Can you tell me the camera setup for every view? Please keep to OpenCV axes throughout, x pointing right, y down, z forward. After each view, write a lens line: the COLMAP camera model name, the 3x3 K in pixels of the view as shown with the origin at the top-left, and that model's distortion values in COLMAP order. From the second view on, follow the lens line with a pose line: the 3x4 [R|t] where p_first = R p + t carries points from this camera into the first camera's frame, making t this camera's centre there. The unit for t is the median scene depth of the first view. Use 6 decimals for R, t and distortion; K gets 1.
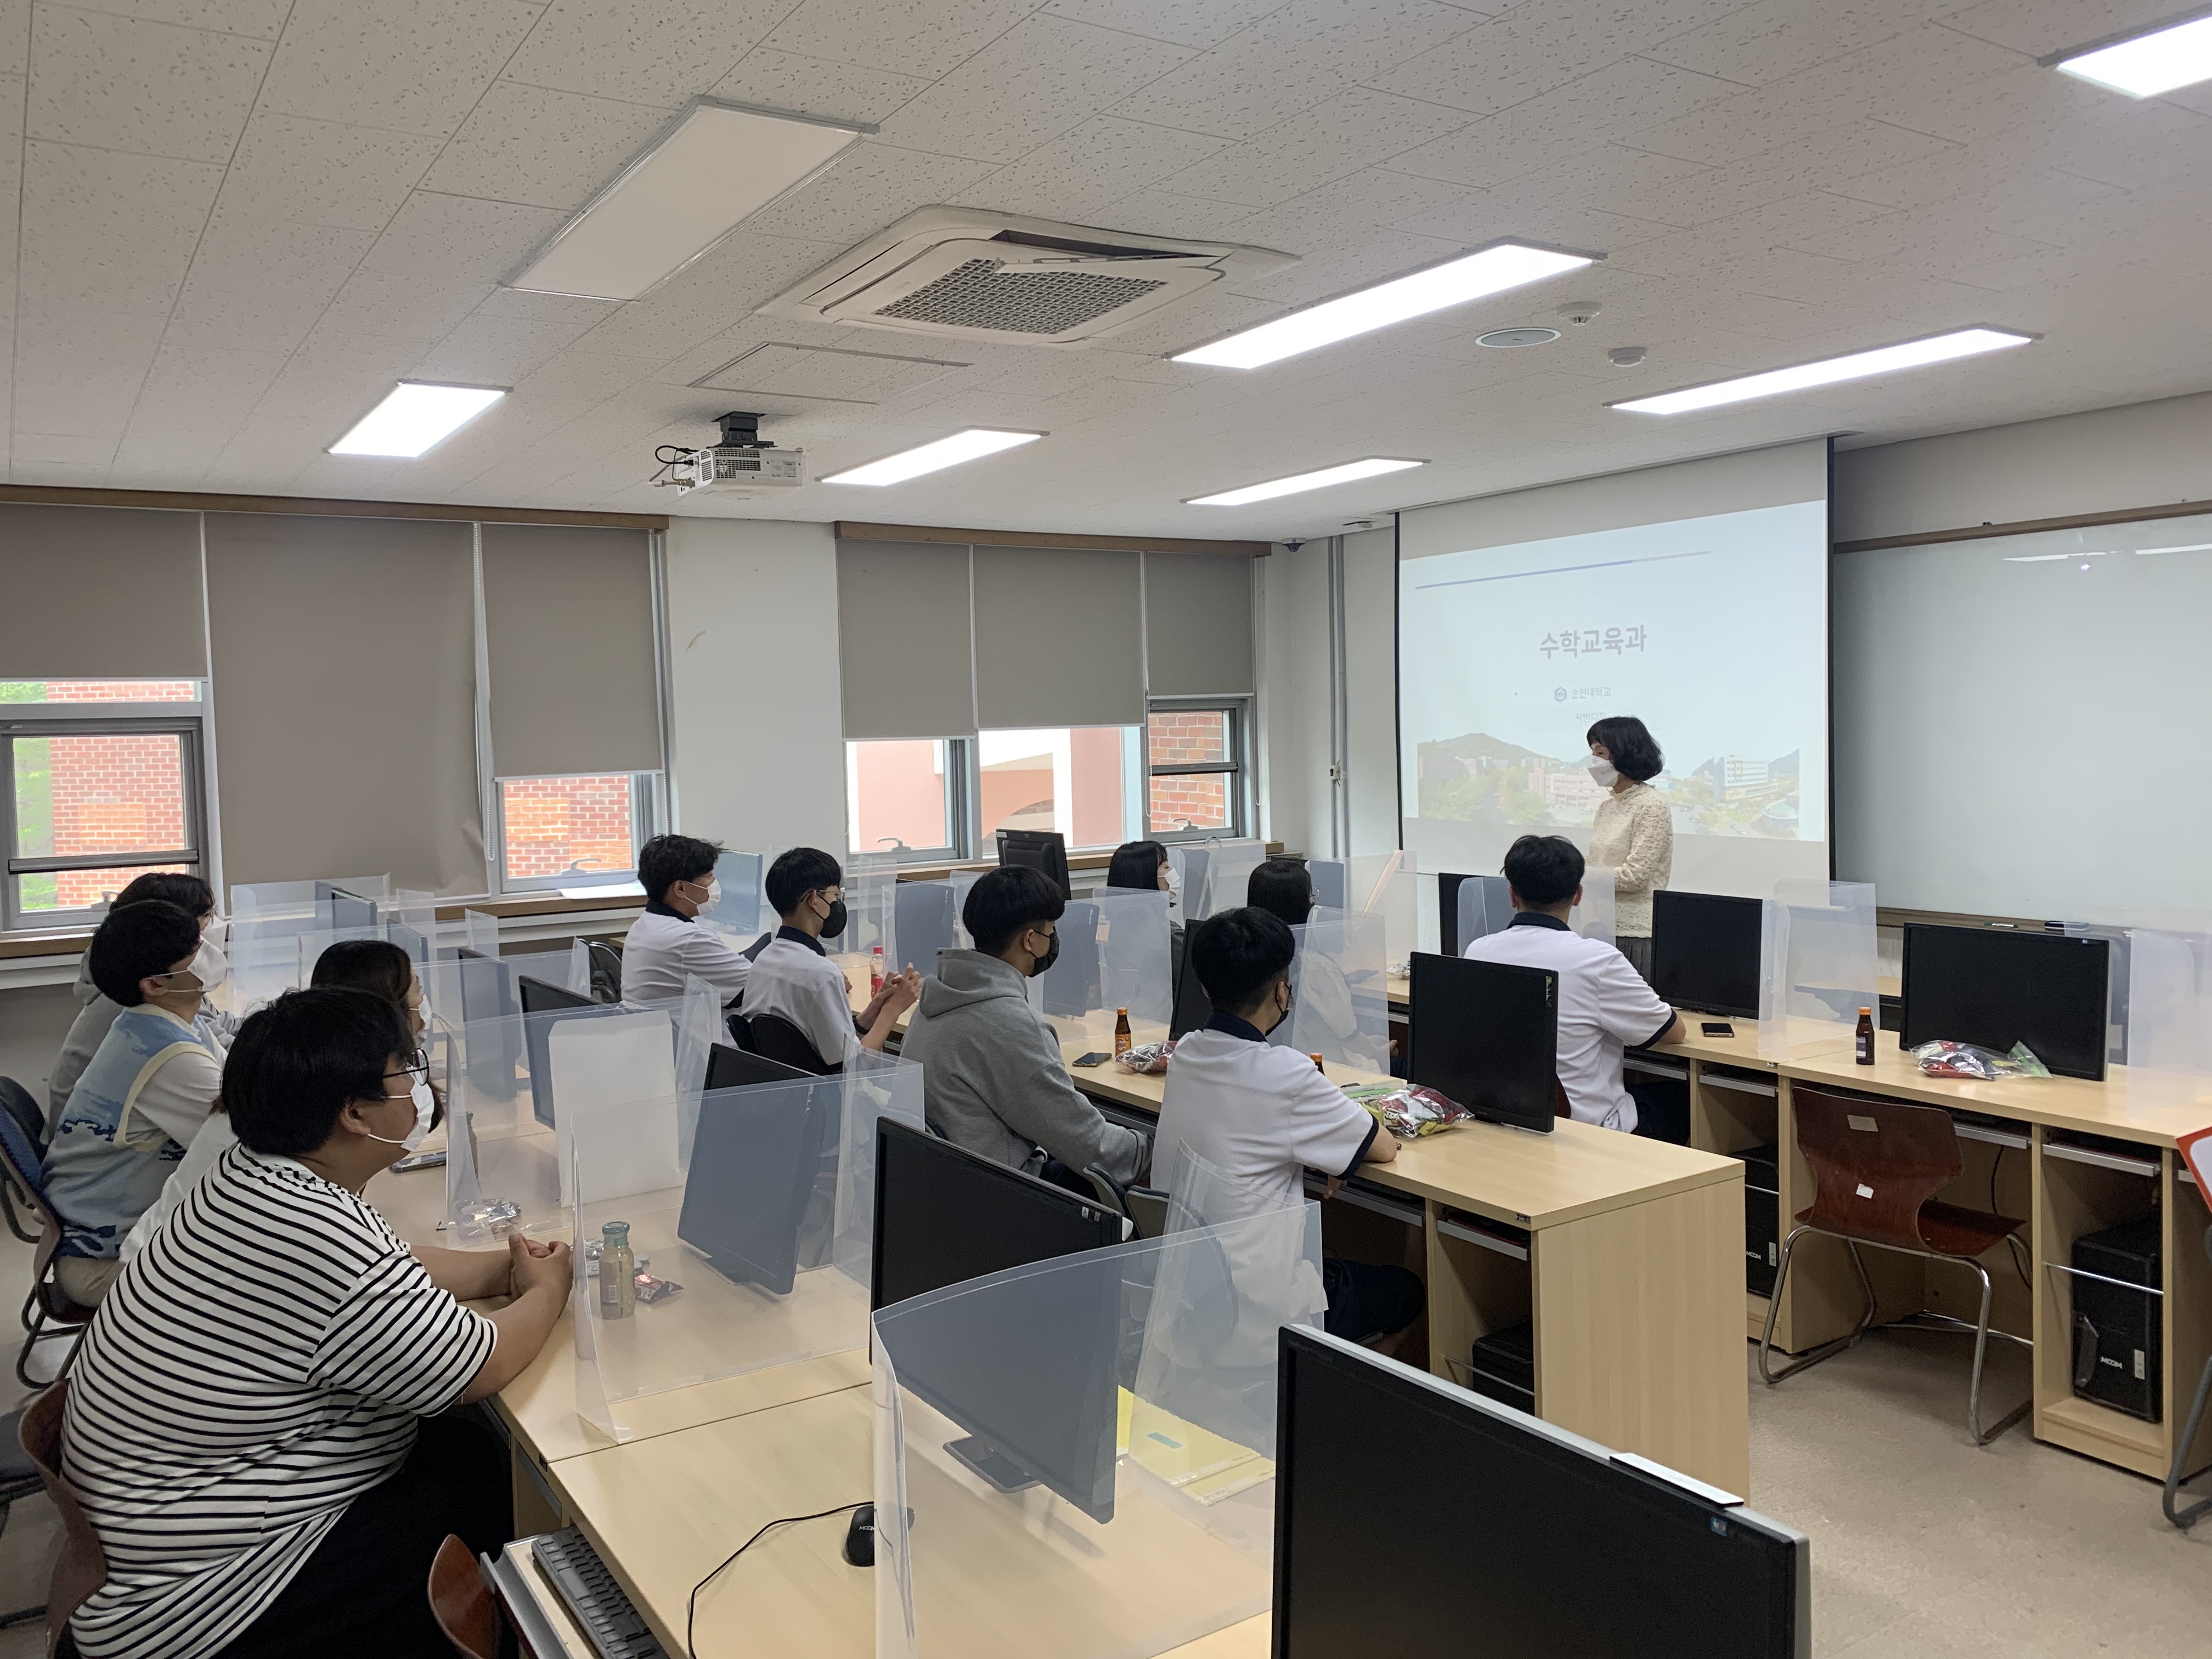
lens RADIAL K [[1672.7, 0, 1092.4], [0, 1672.7, 836.8], [0, 0, 1]] dist [0.063056, -0.089568]
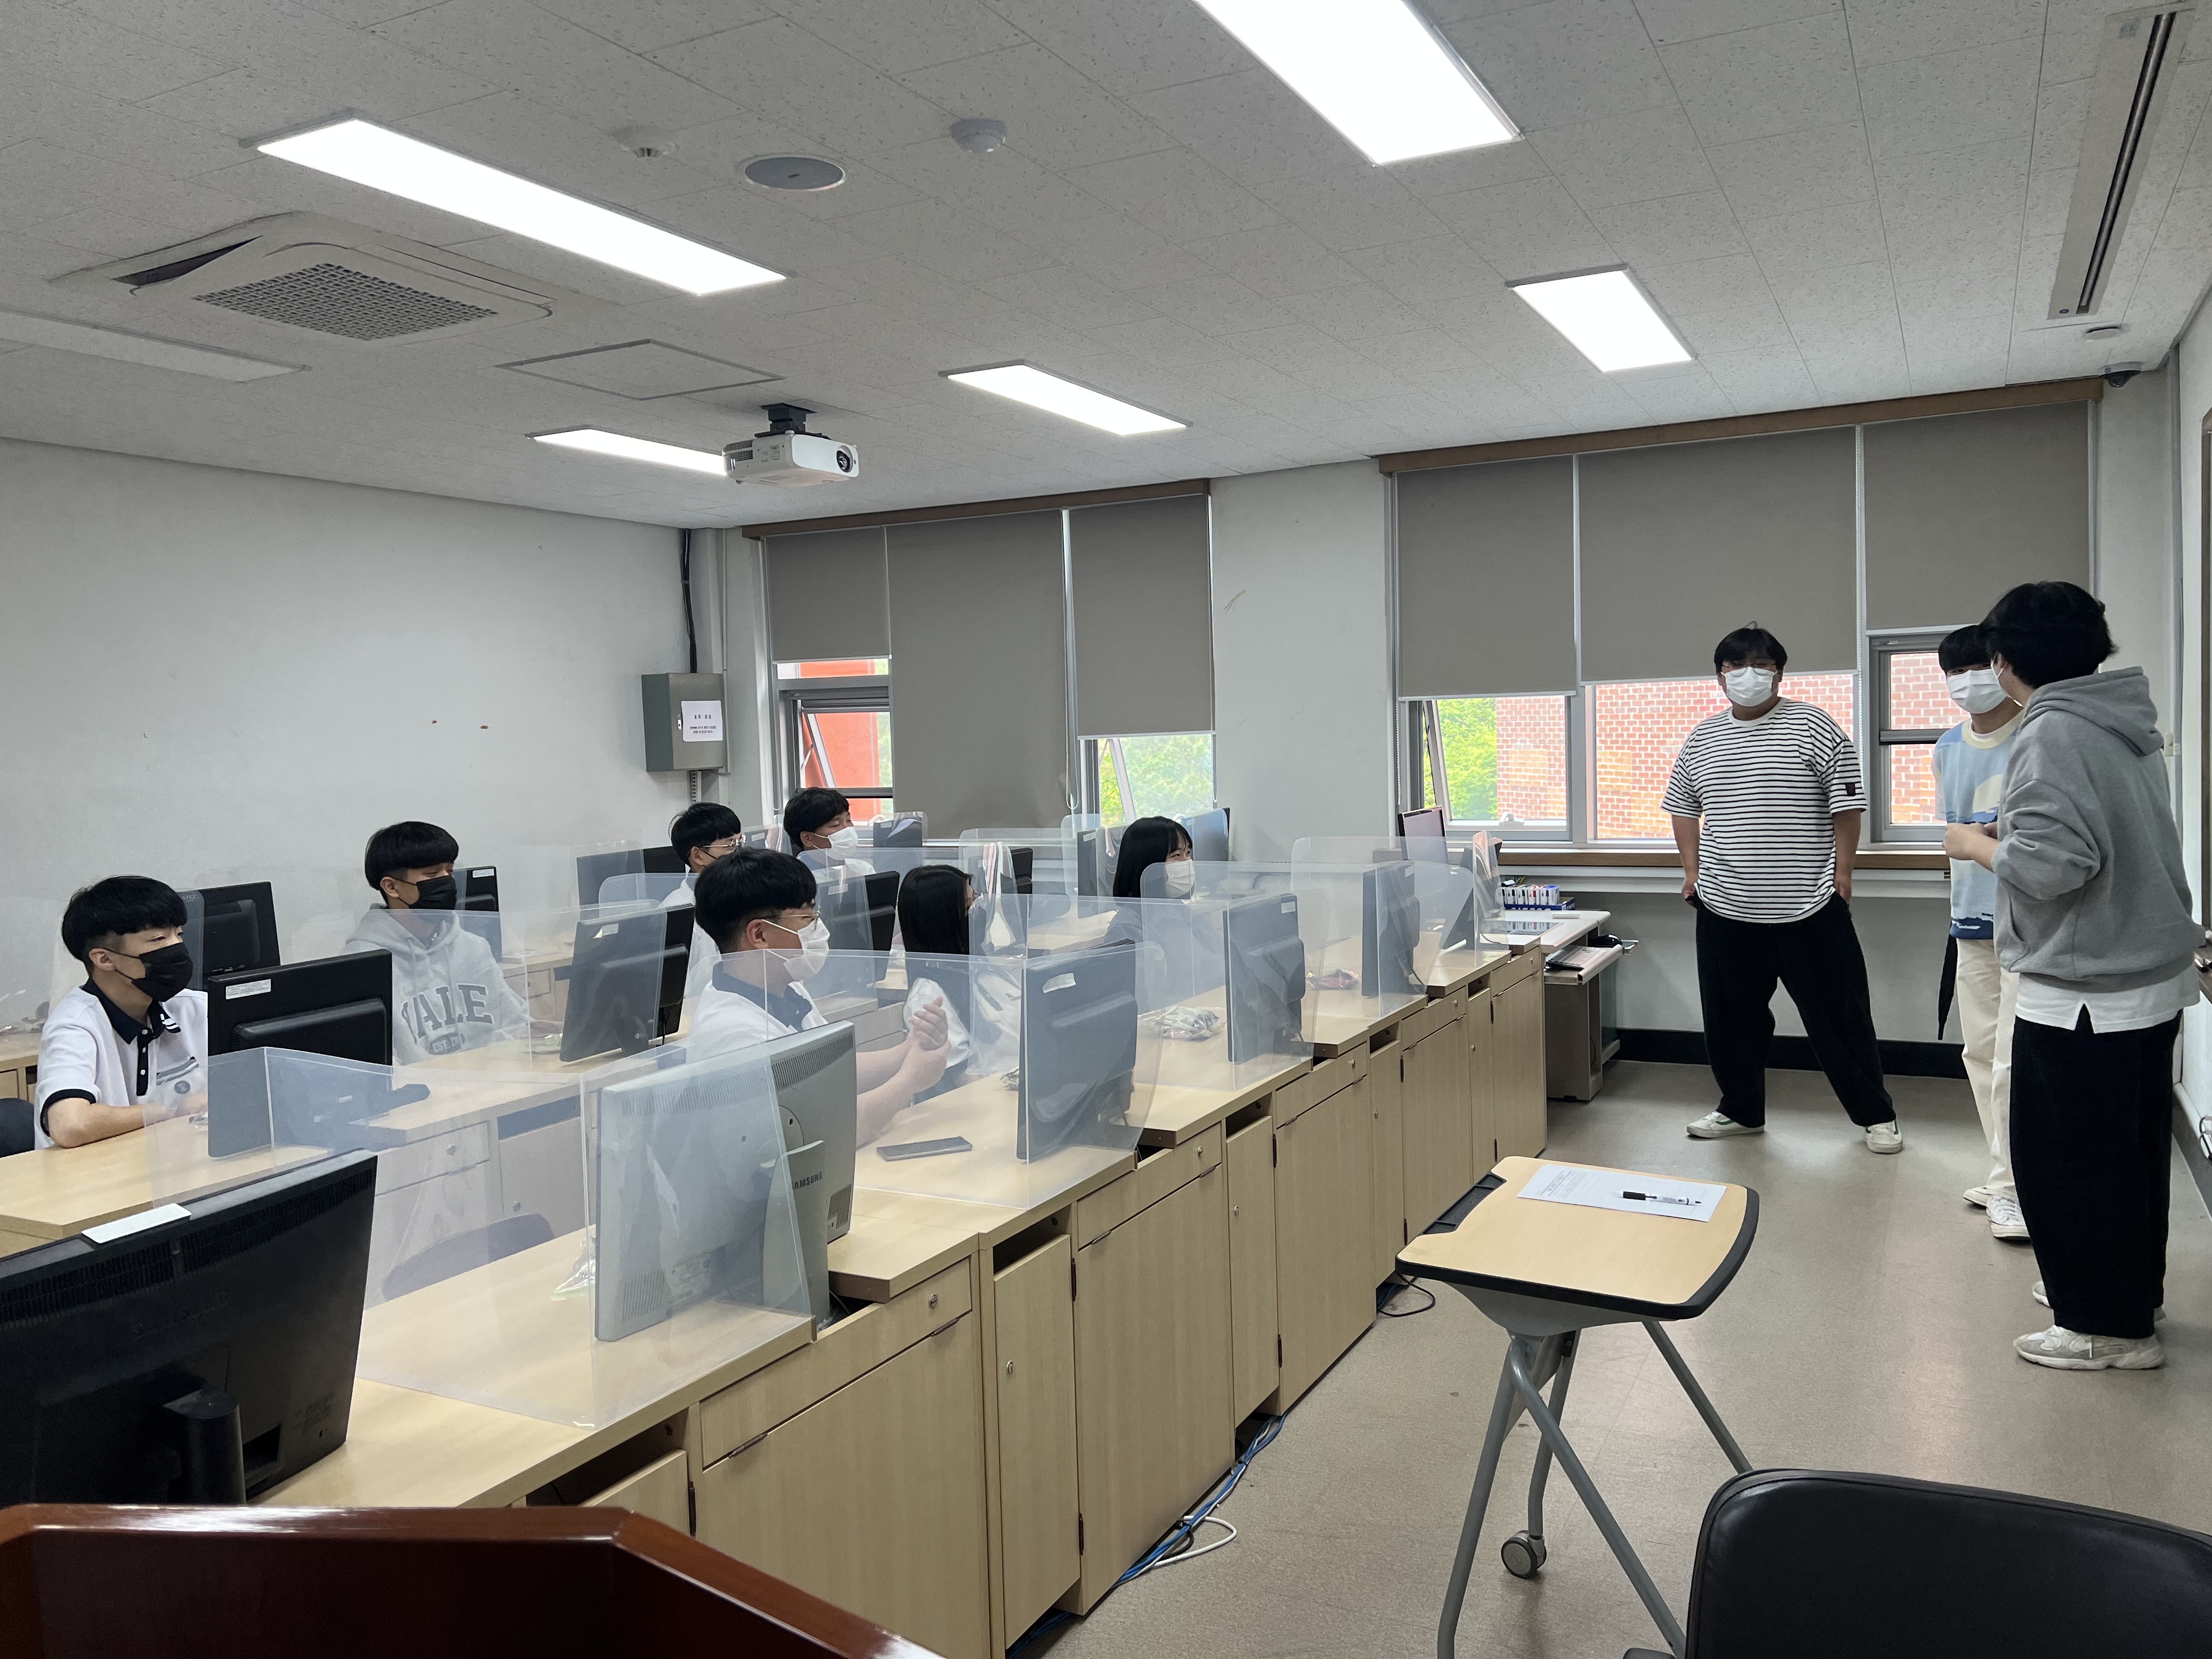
lens RADIAL K [[1638.7, 0, 1101.3], [0, 1638.7, 814.0], [0, 0, 1]] dist [0.036951, -0.022168]
pose [[0.500107, 0.056437, -0.864122, 0.635110], [-0.039262, 0.998326, 0.042479, -0.031878], [0.865073, 0.012683, 0.501486, 0.499082]]
